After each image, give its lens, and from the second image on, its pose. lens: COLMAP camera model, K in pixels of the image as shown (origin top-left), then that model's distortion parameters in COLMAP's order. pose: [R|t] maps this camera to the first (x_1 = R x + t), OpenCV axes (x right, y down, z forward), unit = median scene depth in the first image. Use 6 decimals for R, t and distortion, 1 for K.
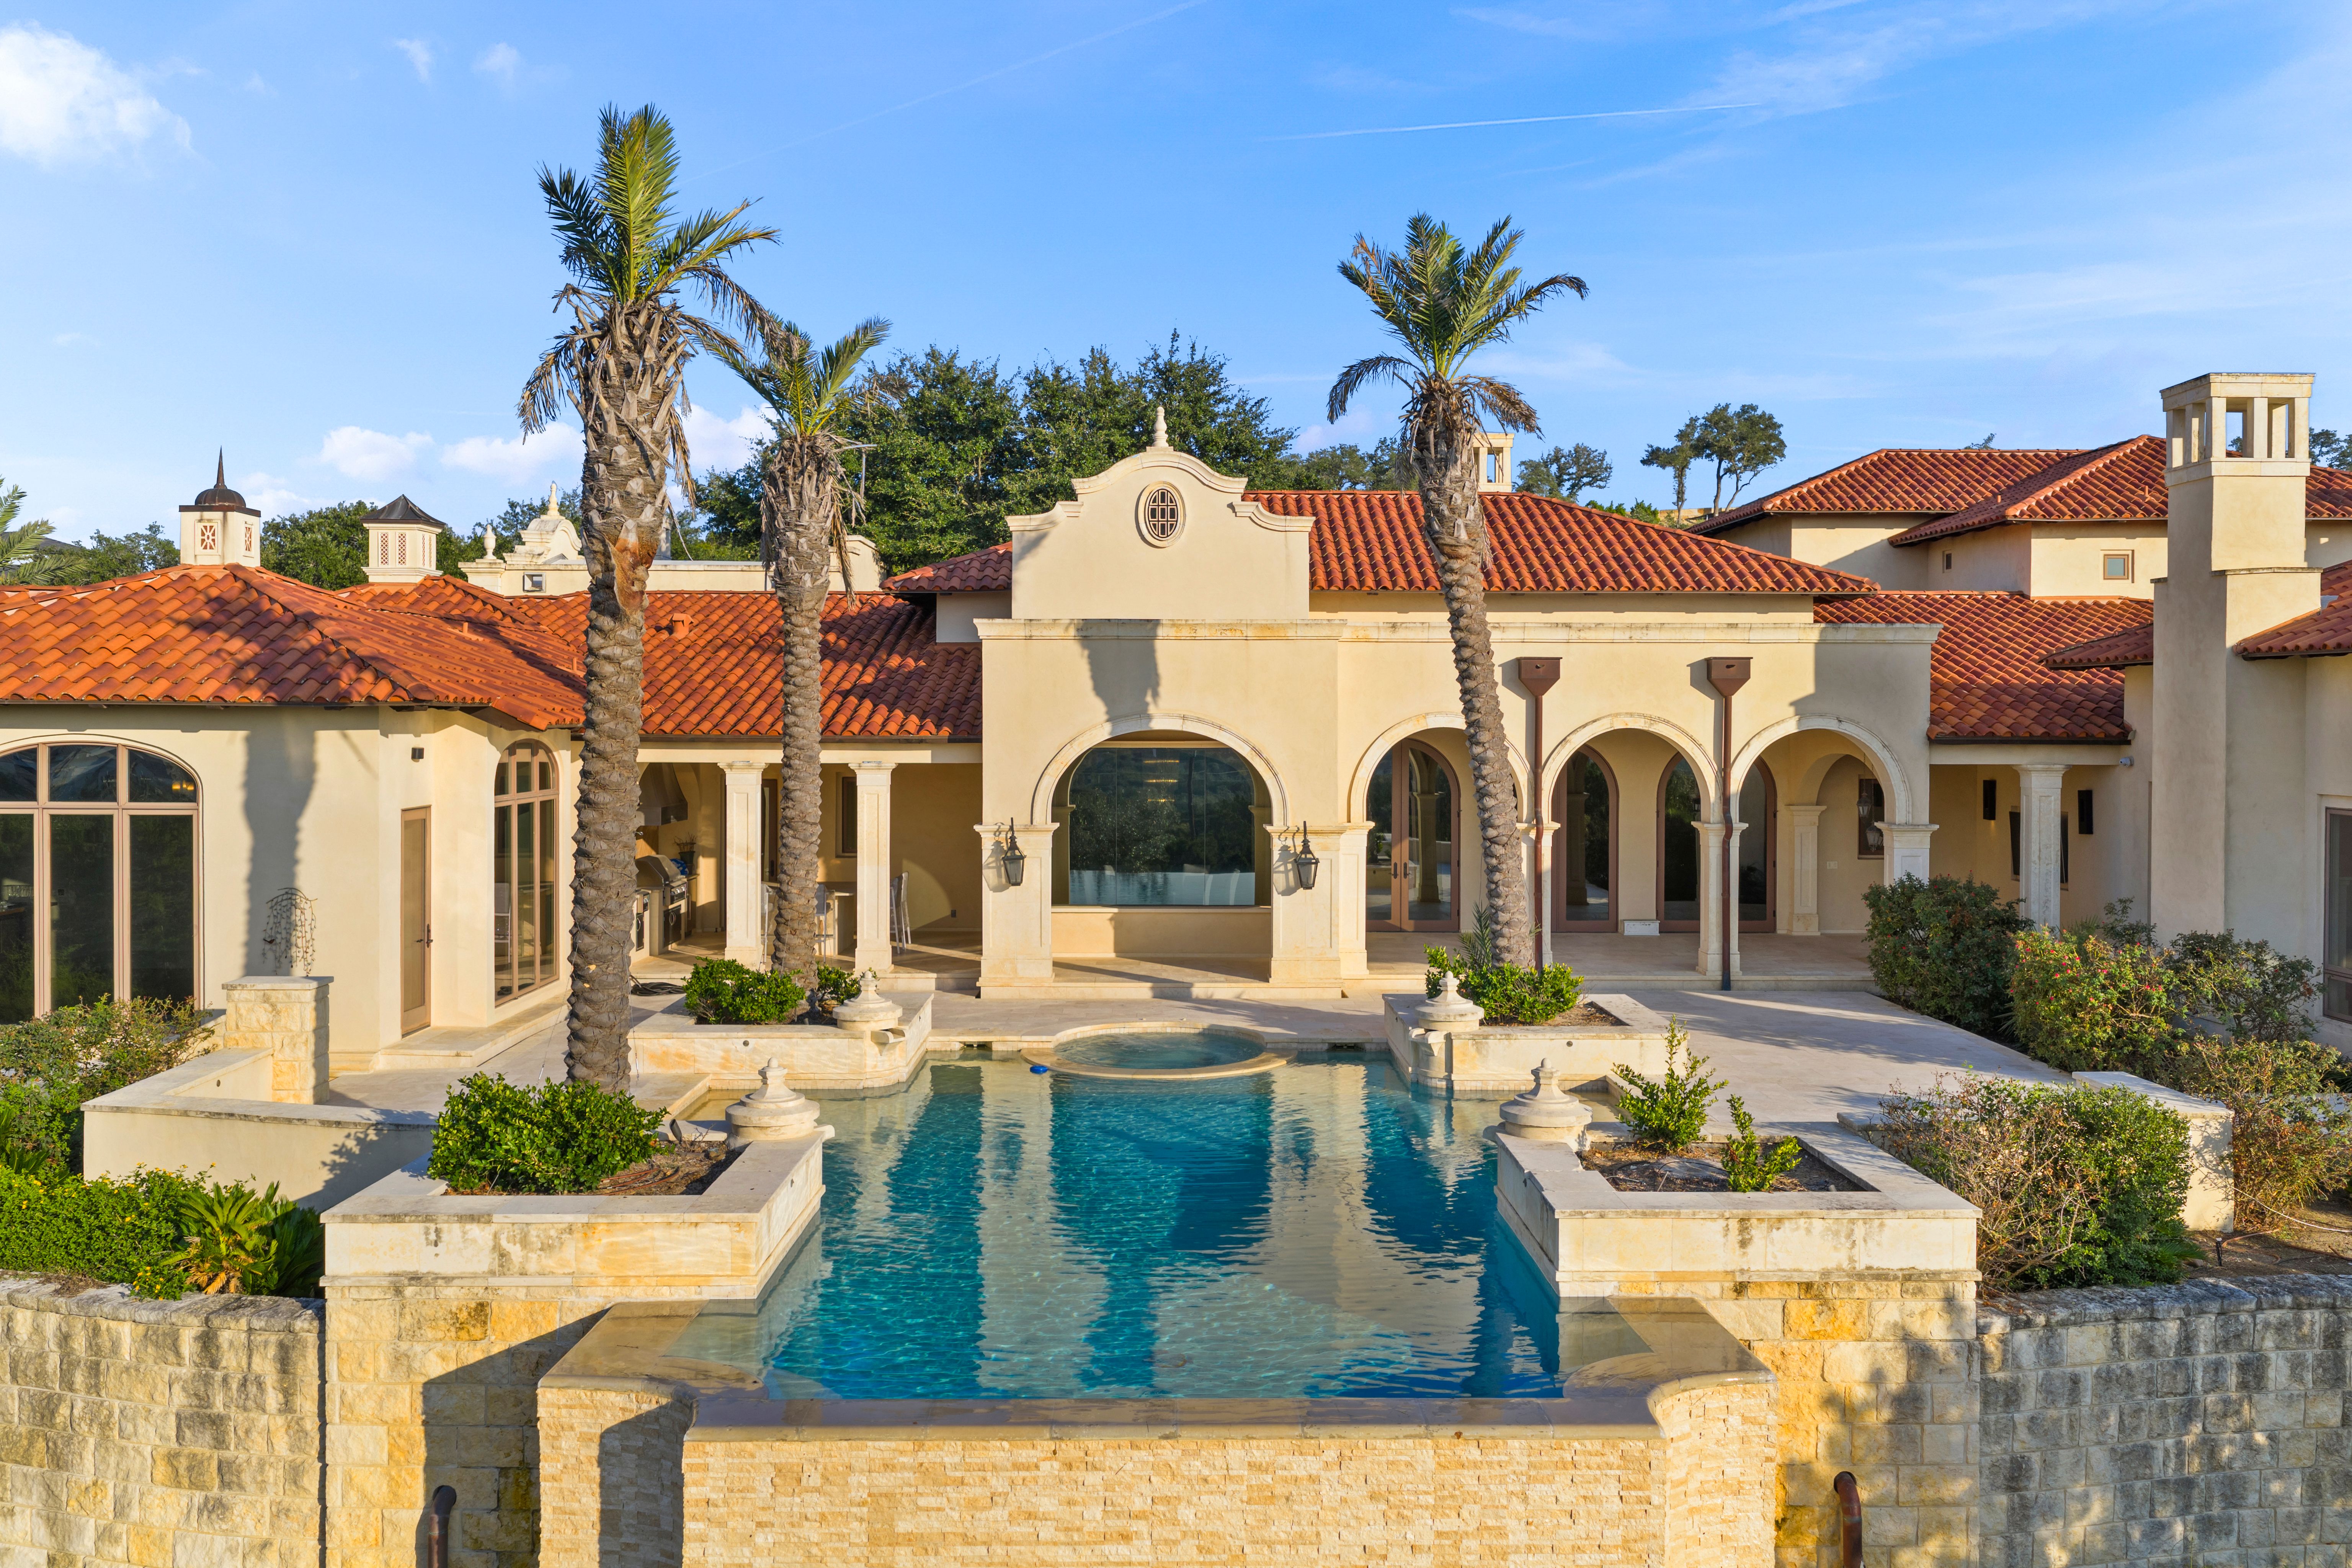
lens RADIAL K [[1945.9, 0, 1185.2], [0, 1945.9, 708.4], [0, 0, 1]] dist [0.002737, 0.002582]
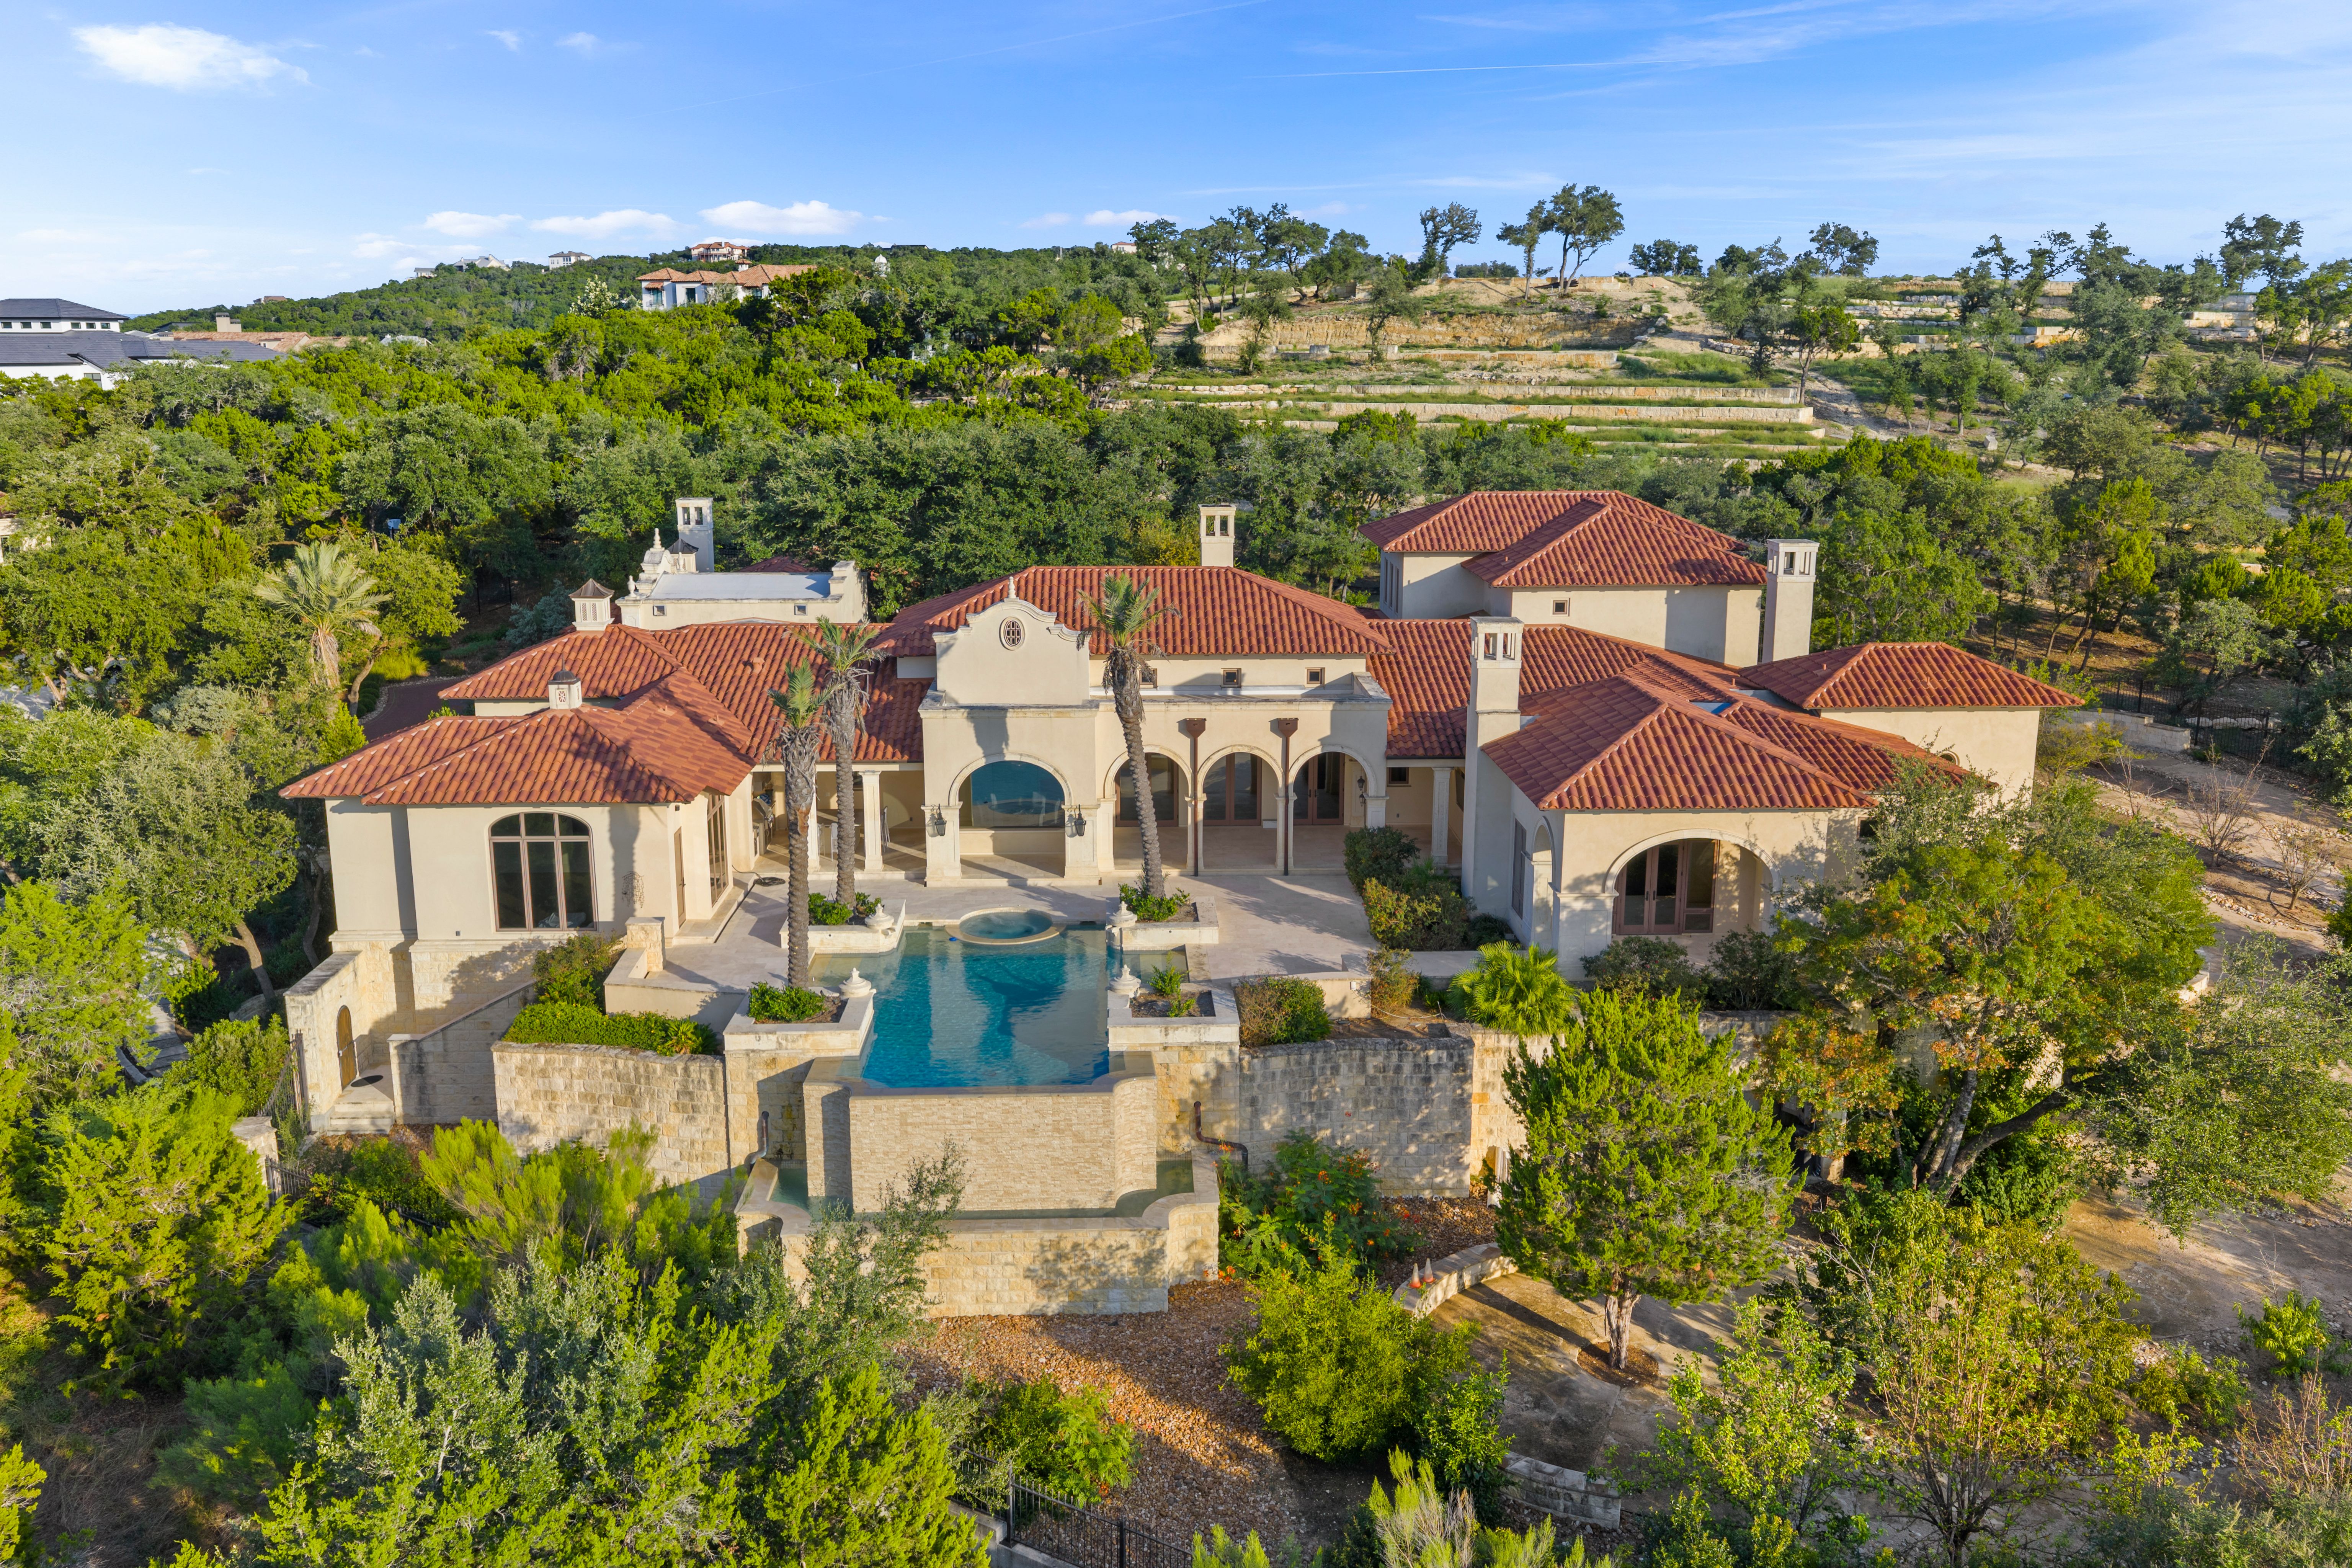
lens RADIAL K [[1926.7, 0, 1171.8], [0, 1926.7, 722.4], [0, 0, 1]] dist [0.002787, -0.005536]
pose [[0.999714, -0.008929, 0.022190, 0.114739], [0.004552, 0.981778, 0.189975, -0.418300], [-0.023482, -0.189820, 0.981538, -1.012679]]
